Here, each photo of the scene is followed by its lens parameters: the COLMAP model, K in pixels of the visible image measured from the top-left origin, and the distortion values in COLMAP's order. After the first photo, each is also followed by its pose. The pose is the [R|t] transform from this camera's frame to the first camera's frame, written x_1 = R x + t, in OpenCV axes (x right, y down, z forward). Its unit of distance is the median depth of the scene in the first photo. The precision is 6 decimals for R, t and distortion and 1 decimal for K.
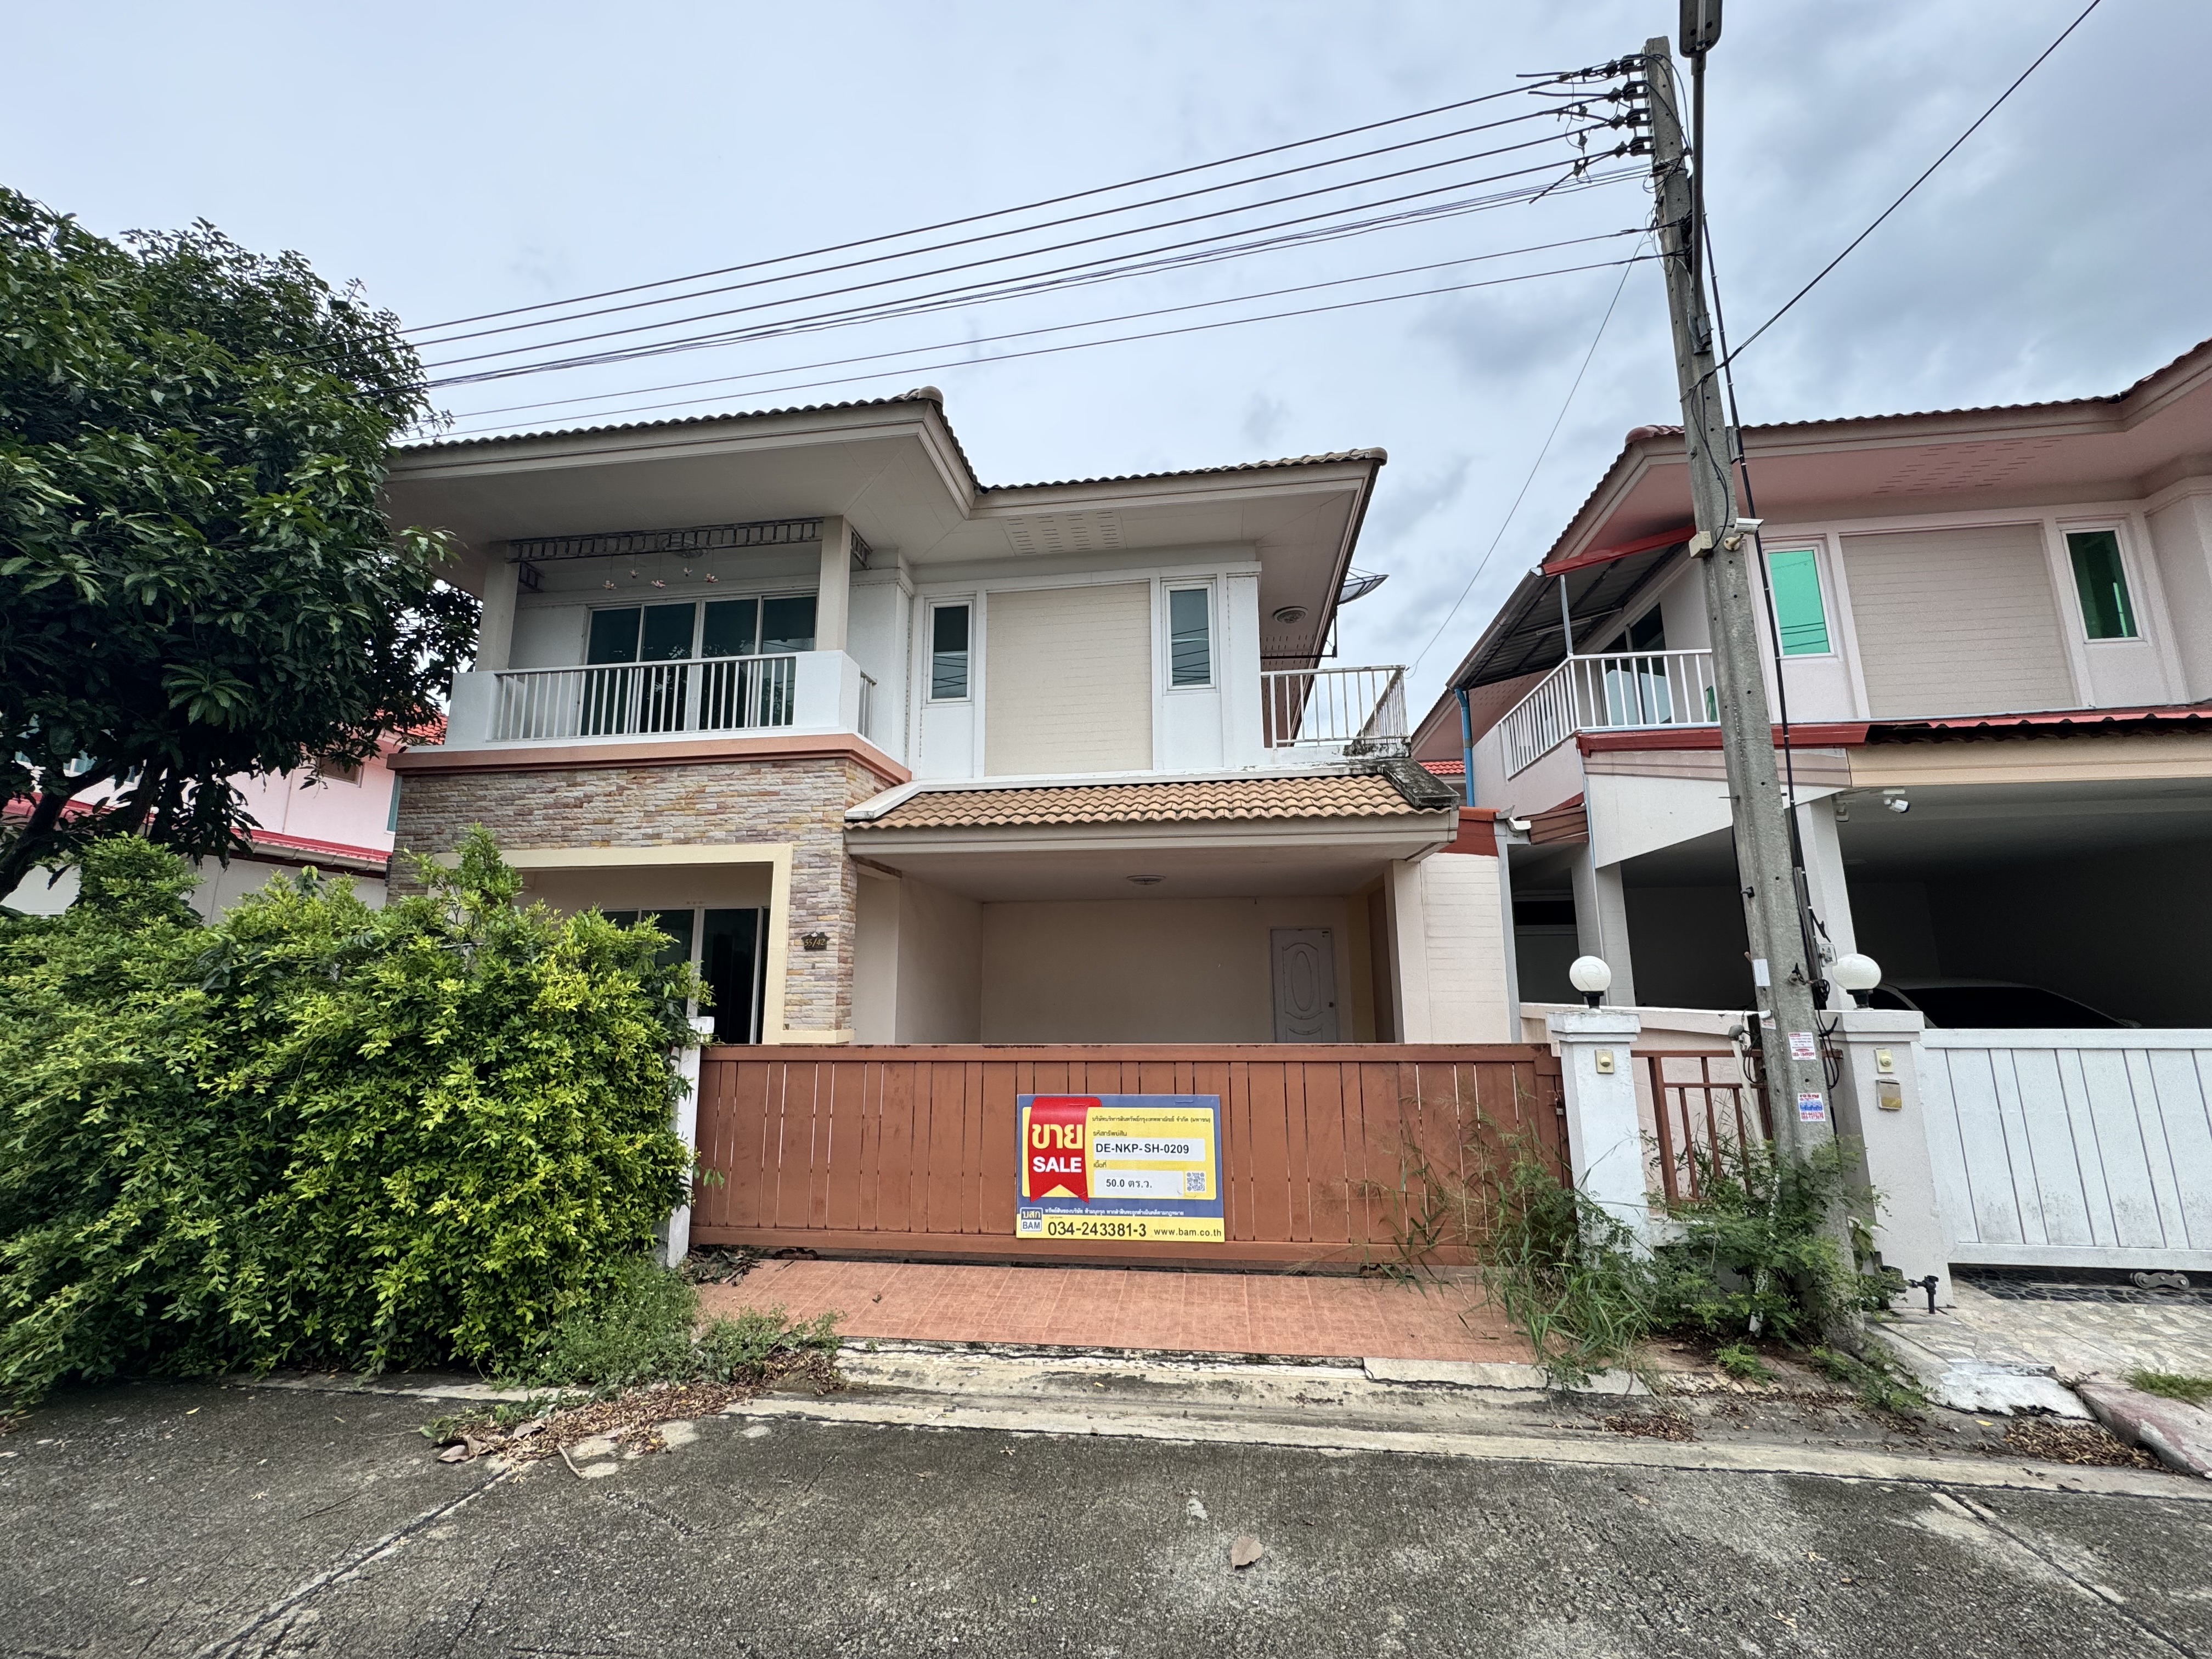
lens RADIAL K [[874.9, 0, 1104.8], [0, 874.9, 833.3], [0, 0, 1]] dist [-0.002180, 0.000126]
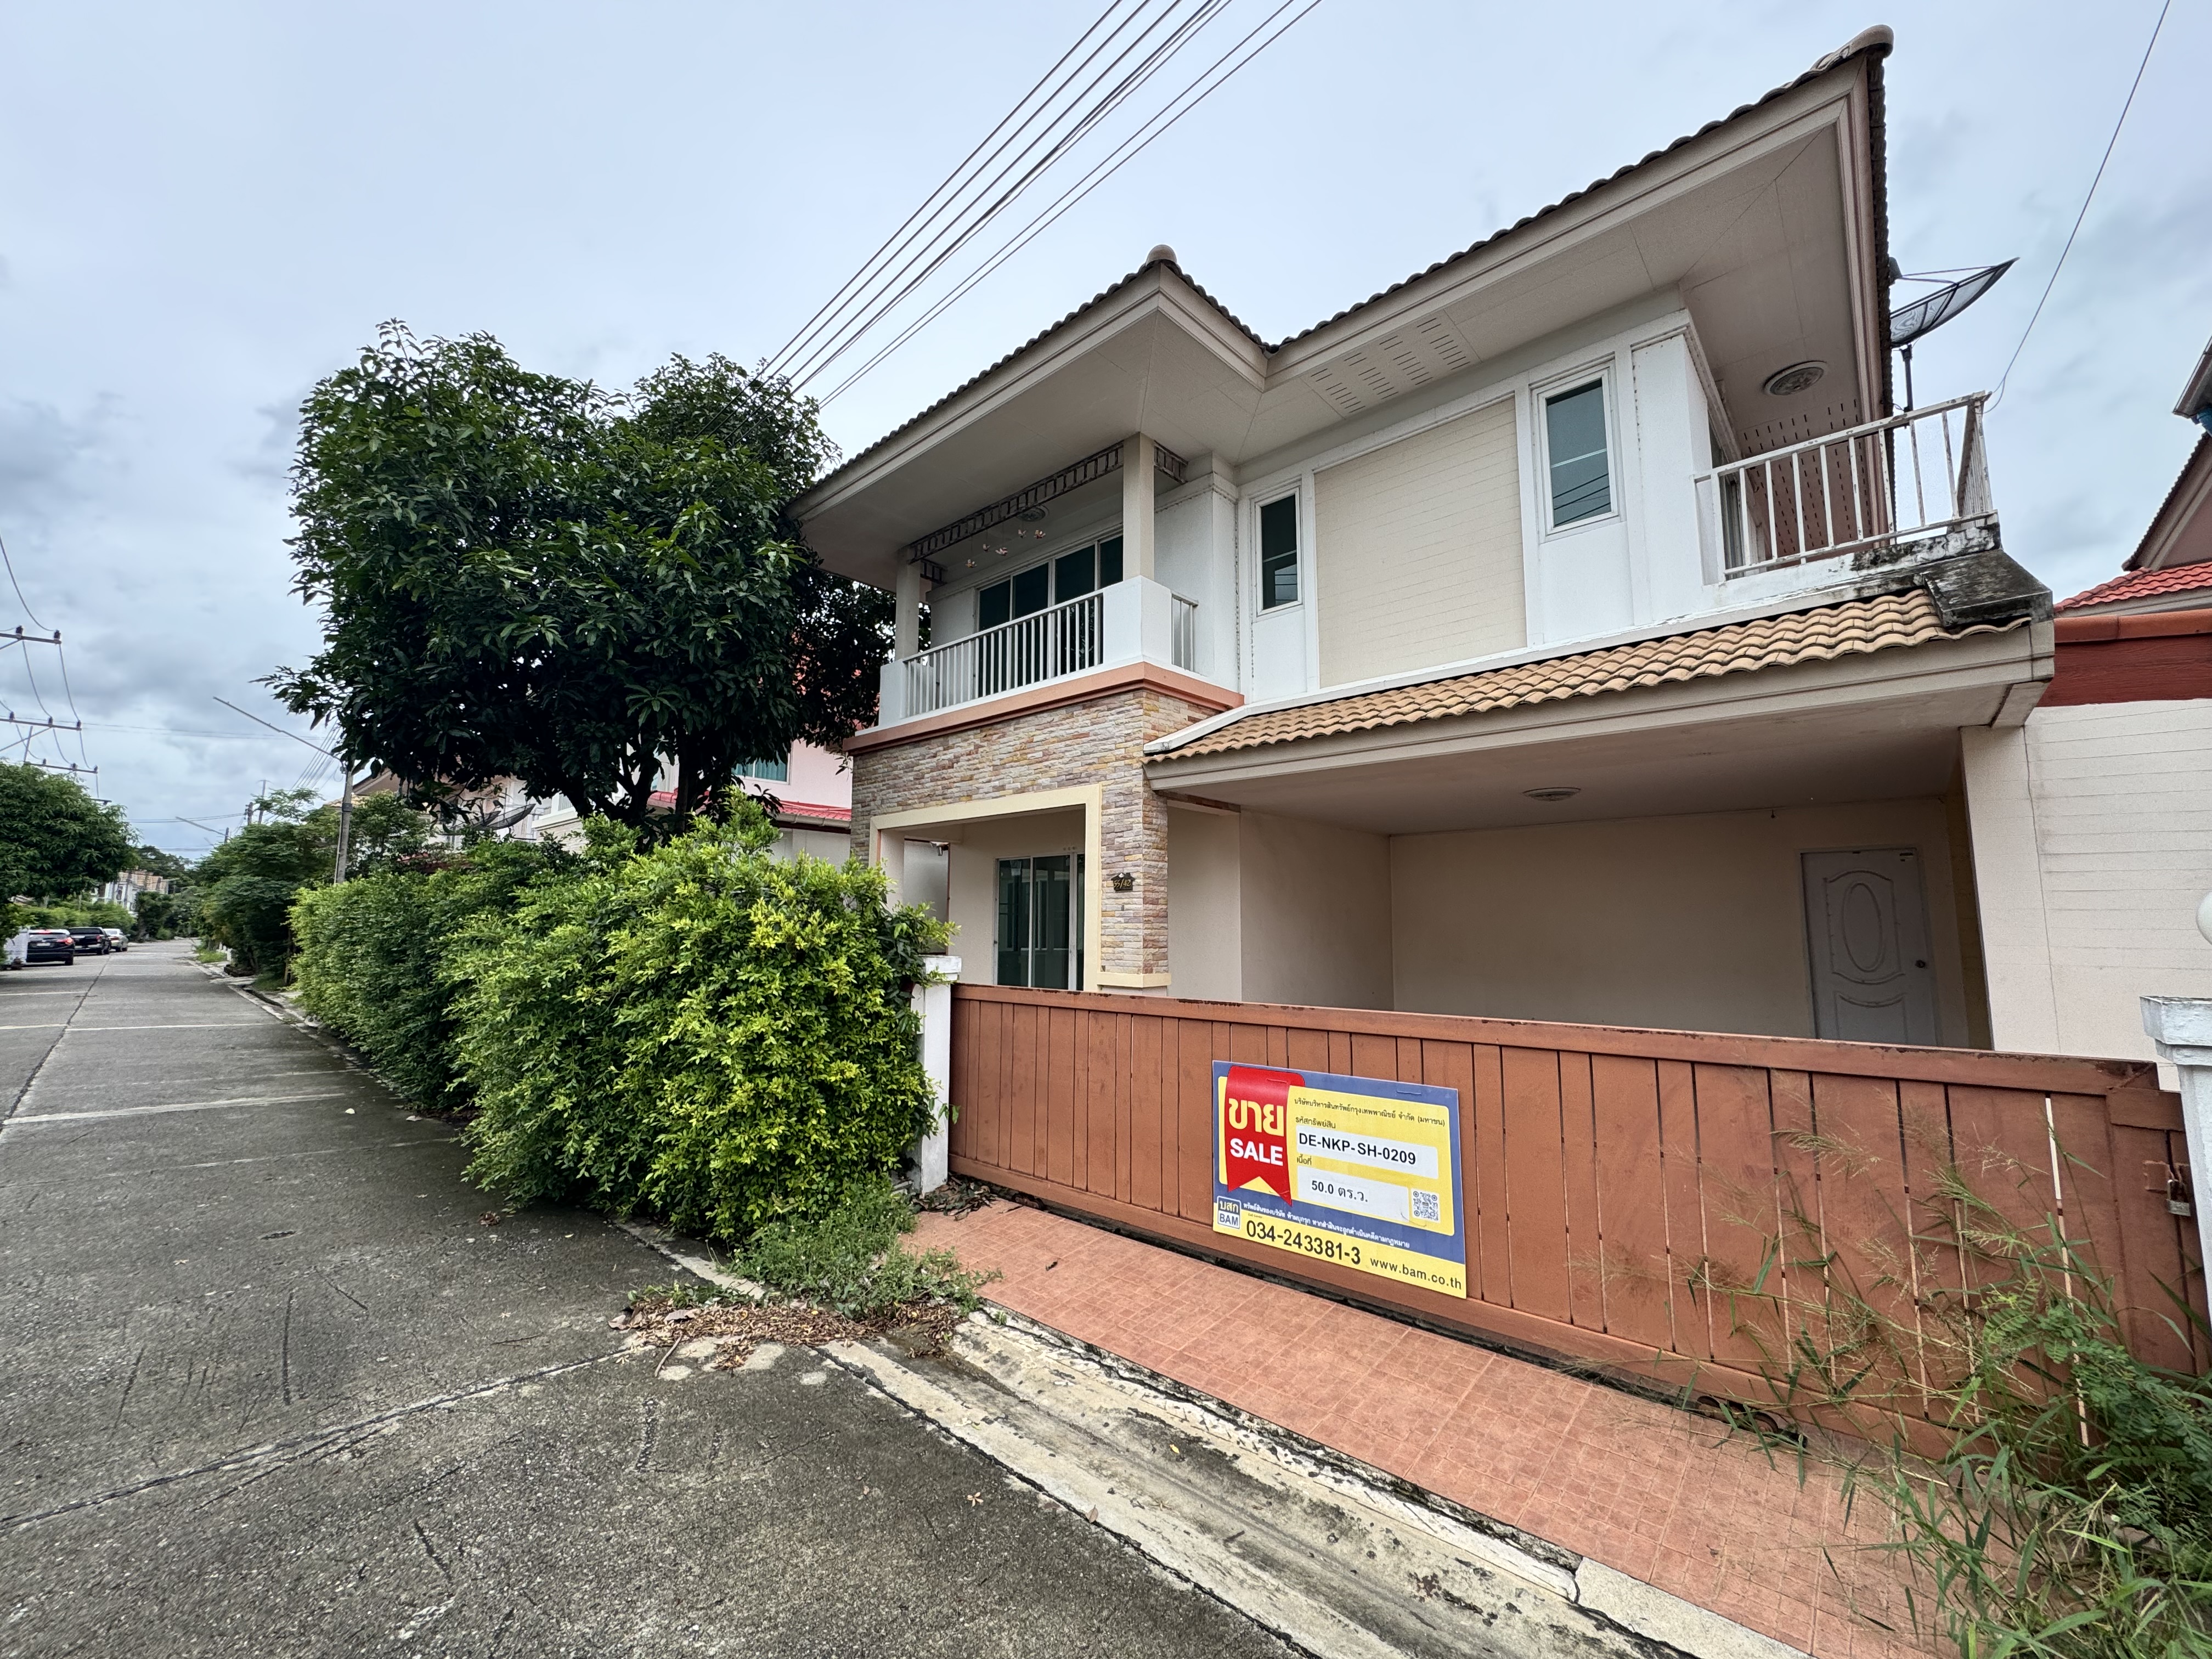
lens RADIAL K [[874.9, 0, 1103.3], [0, 874.9, 833.1], [0, 0, 1]] dist [-0.002180, 0.000126]
pose [[0.820052, -0.051650, -0.569954, 0.208167], [0.088417, 0.995396, 0.037010, 0.031511], [0.565418, -0.080744, 0.820843, 0.195781]]
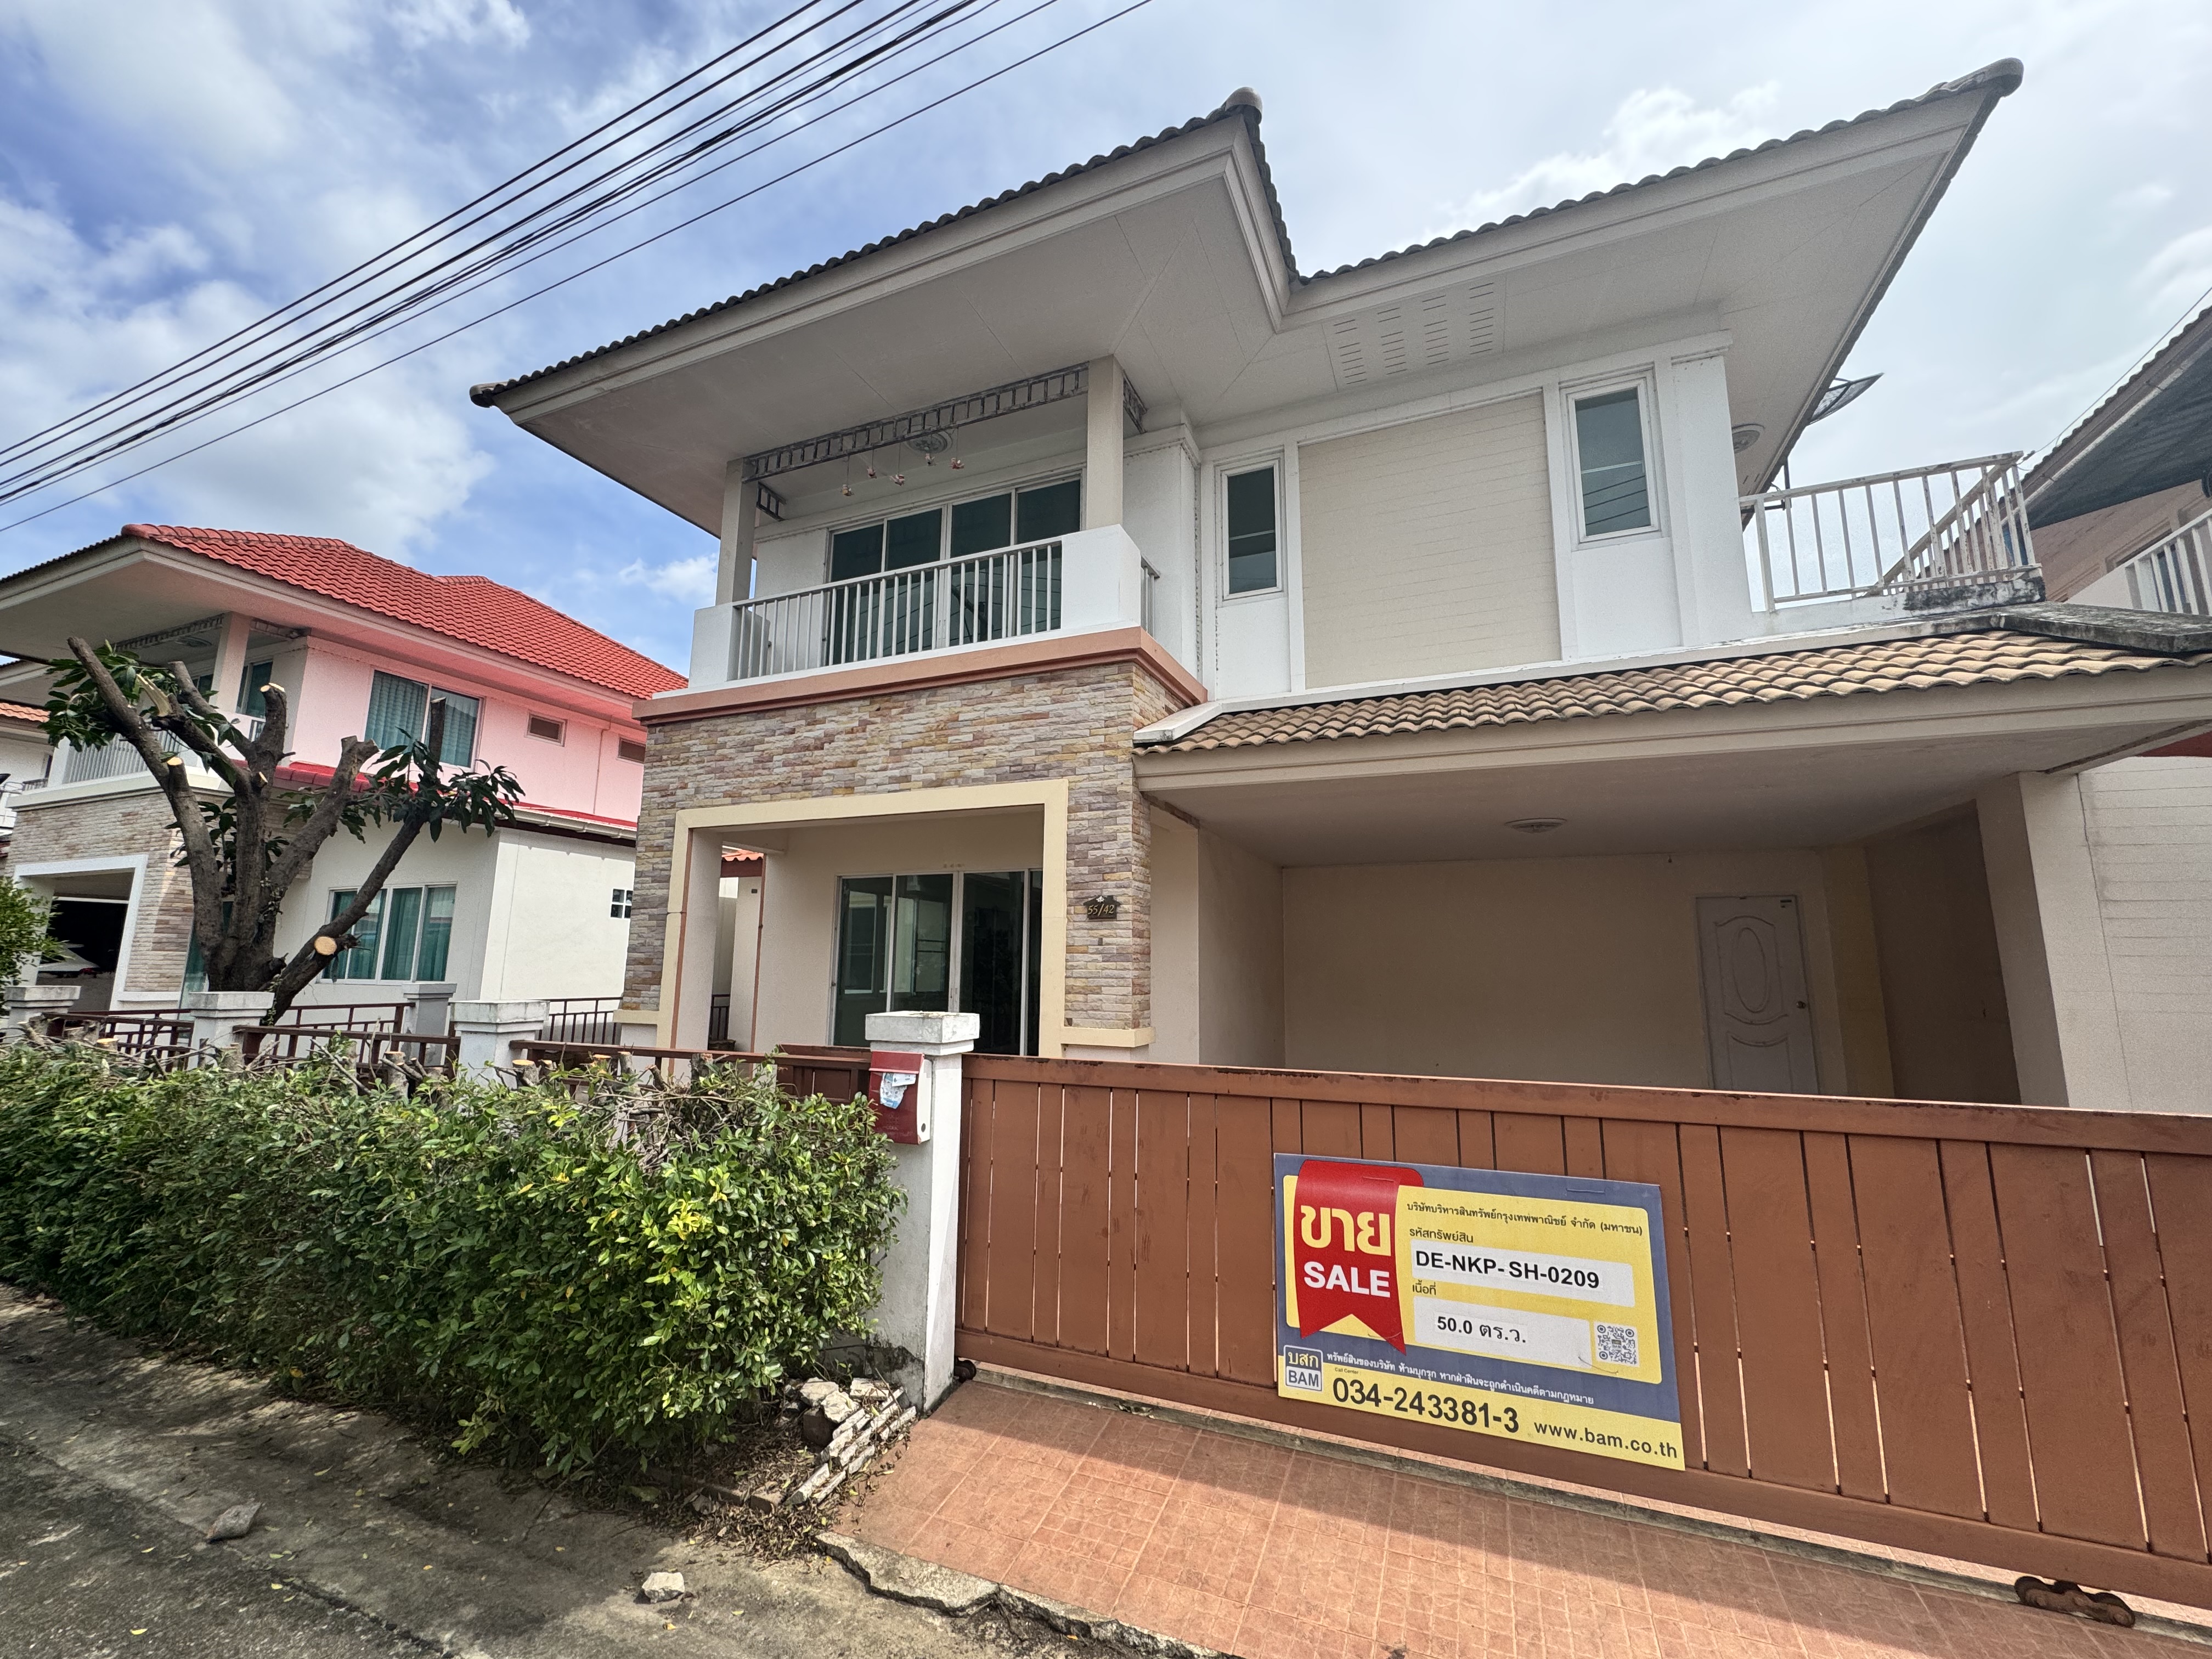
lens RADIAL K [[874.9, 0, 1105.0], [0, 874.9, 825.7], [0, 0, 1]] dist [-0.002180, 0.000126]
pose [[0.963136, -0.027036, -0.267653, -0.128852], [0.031095, 0.999457, 0.010937, 0.045435], [0.267212, -0.018857, 0.963453, 0.290304]]
